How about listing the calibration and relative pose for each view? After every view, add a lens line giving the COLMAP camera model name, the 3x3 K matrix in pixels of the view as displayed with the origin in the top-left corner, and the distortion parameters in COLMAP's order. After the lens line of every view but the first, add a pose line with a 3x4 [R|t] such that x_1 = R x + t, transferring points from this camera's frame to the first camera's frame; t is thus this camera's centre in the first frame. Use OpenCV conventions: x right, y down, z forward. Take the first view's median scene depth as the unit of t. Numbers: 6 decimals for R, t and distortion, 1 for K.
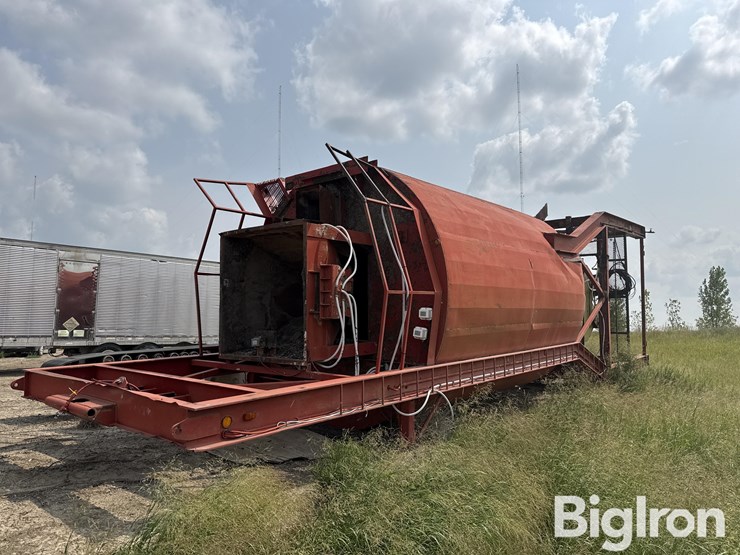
lens RADIAL K [[537.1, 0, 370.0], [0, 537.1, 277.5], [0, 0, 1]] dist [-0.007988, -0.005939]
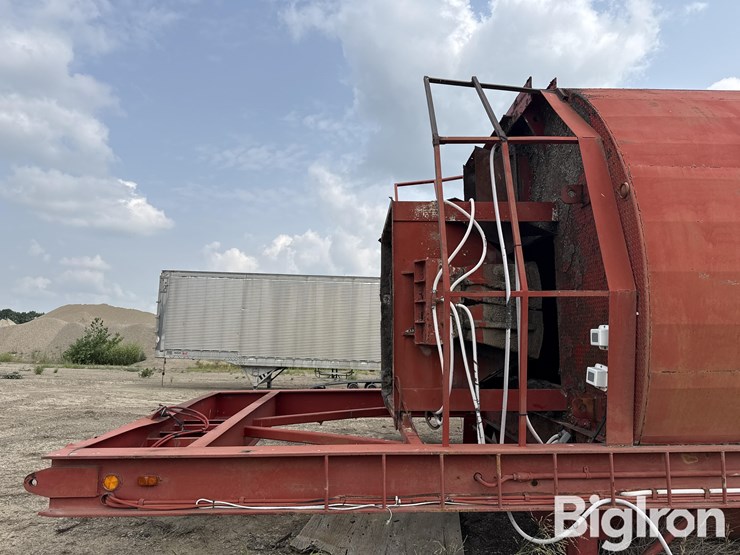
lens RADIAL K [[537.1, 0, 370.0], [0, 537.1, 277.5], [0, 0, 1]] dist [-0.007988, -0.005939]
pose [[0.645405, -0.087297, -0.758836, 0.343970], [0.040194, 0.995953, -0.080389, 0.044277], [0.762783, 0.021383, 0.646301, 0.521033]]
